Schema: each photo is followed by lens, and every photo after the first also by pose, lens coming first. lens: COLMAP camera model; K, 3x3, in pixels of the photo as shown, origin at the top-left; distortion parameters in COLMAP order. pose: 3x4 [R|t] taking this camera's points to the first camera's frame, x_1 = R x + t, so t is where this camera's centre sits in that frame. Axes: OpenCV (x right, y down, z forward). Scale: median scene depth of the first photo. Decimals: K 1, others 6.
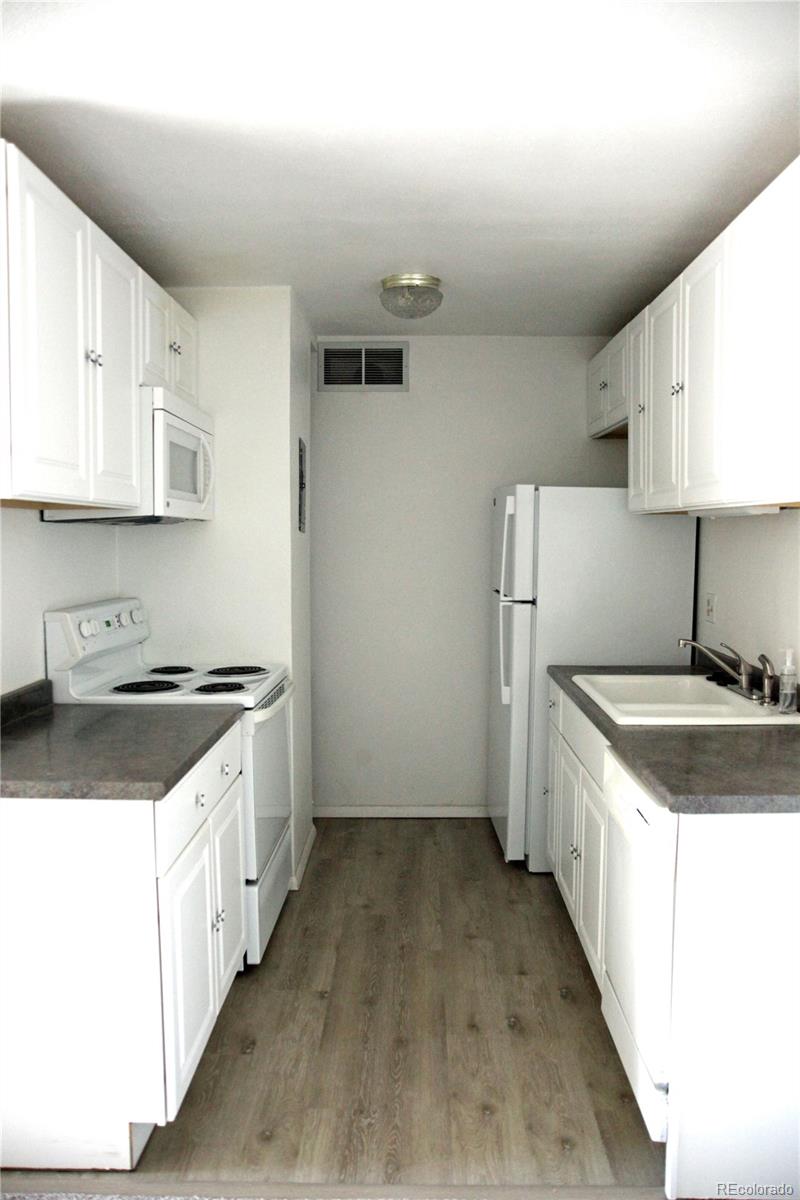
lens RADIAL K [[952.8, 0, 402.6], [0, 952.8, 608.0], [0, 0, 1]] dist [-0.137880, 0.126918]
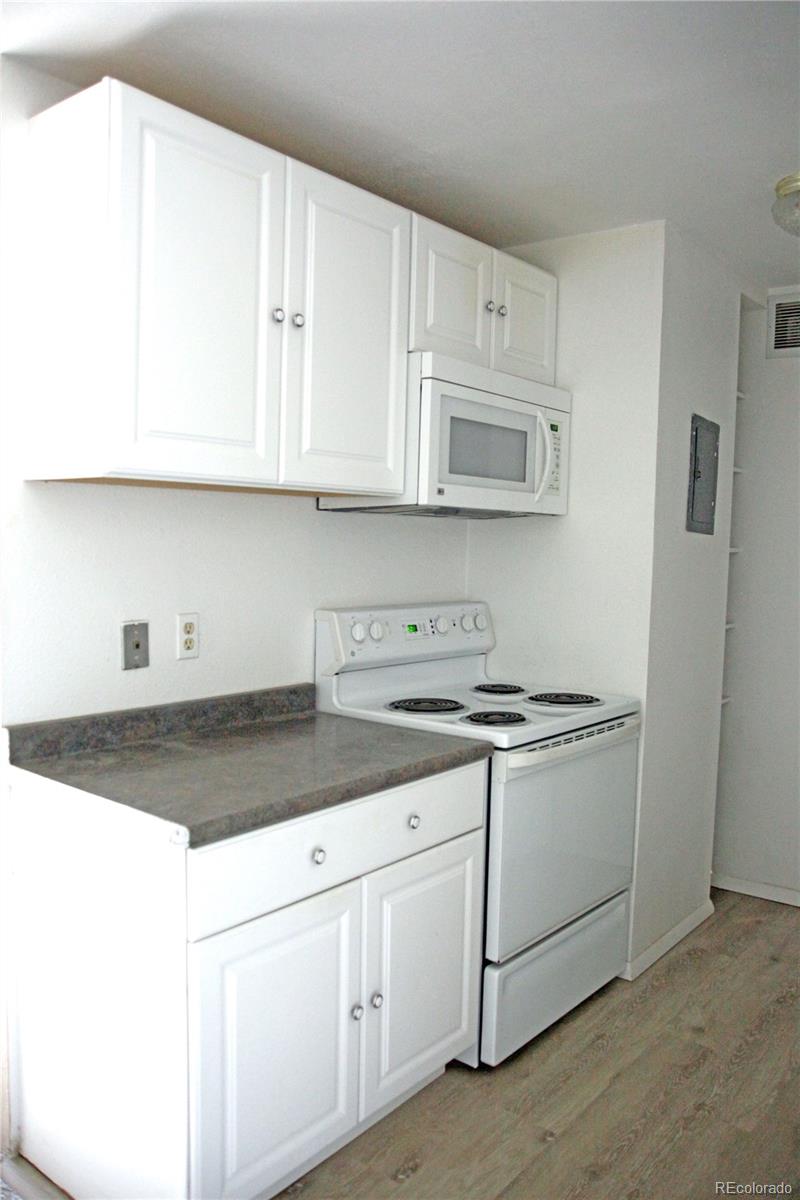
lens RADIAL K [[952.8, 0, 402.6], [0, 952.8, 608.0], [0, 0, 1]] dist [-0.137880, 0.126918]
pose [[0.790783, 0.067129, -0.608404, 0.217371], [-0.071108, 0.997313, 0.017617, -0.017139], [0.607952, 0.029331, 0.793432, 0.278882]]
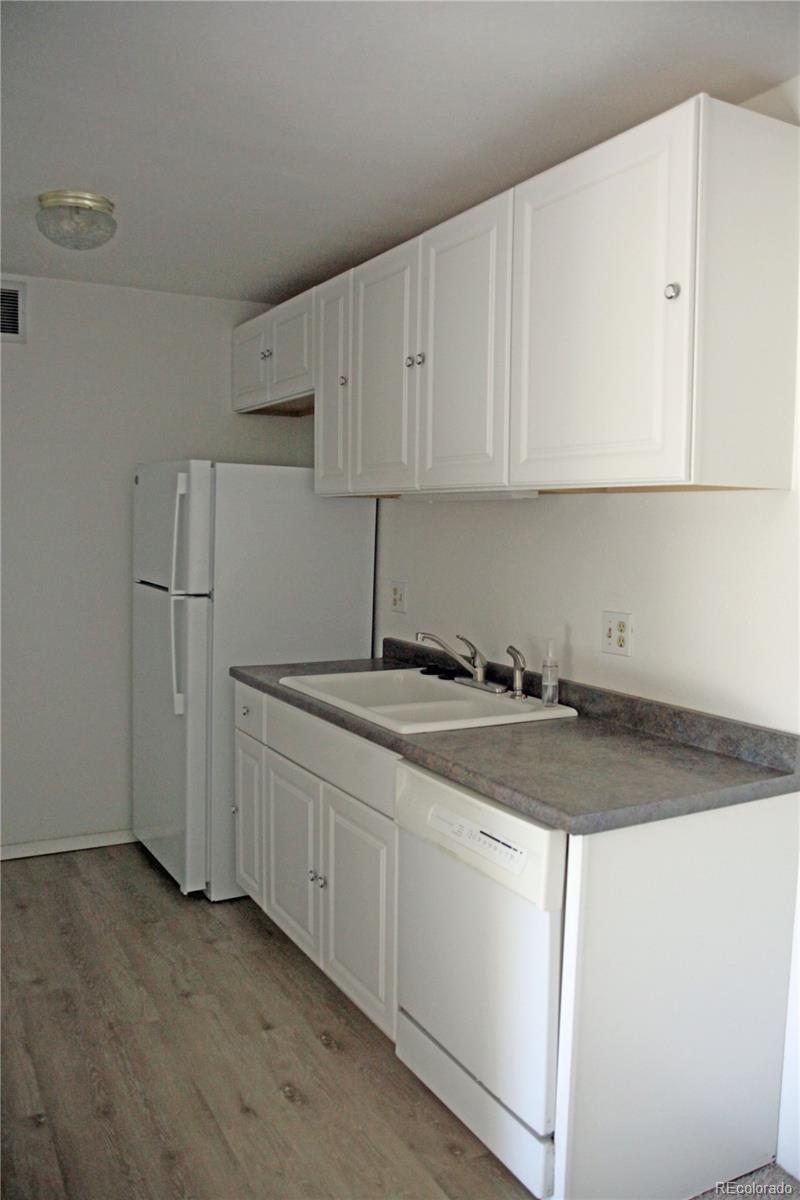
lens RADIAL K [[952.8, 0, 402.6], [0, 952.8, 608.0], [0, 0, 1]] dist [-0.137880, 0.126918]
pose [[0.866993, -0.031035, 0.497353, -0.162713], [0.023386, 0.999493, 0.021602, -0.010527], [-0.497772, -0.007098, 0.867279, 0.179211]]
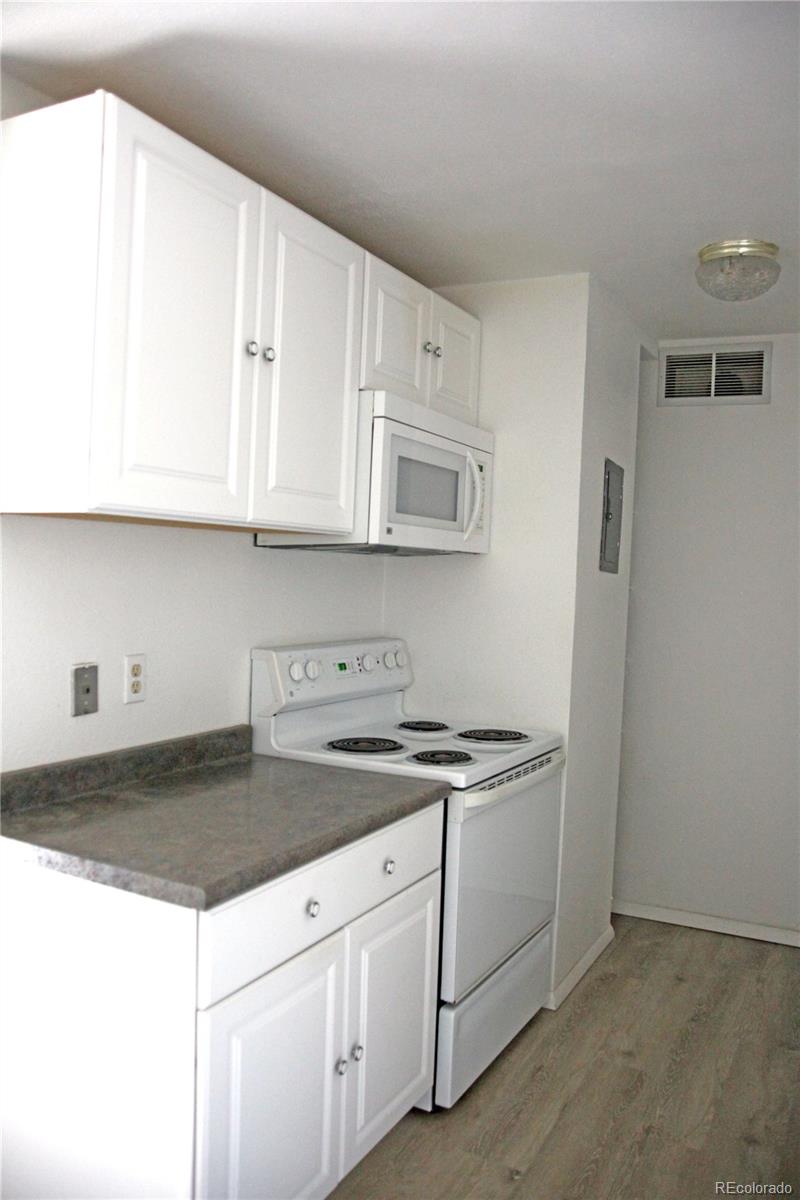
lens RADIAL K [[952.8, 0, 402.6], [0, 952.8, 608.0], [0, 0, 1]] dist [-0.137880, 0.126918]
pose [[0.892326, 0.054357, -0.448106, 0.126668], [-0.072980, 0.997035, -0.024383, -0.019764], [0.445453, 0.054461, 0.893648, 0.228818]]
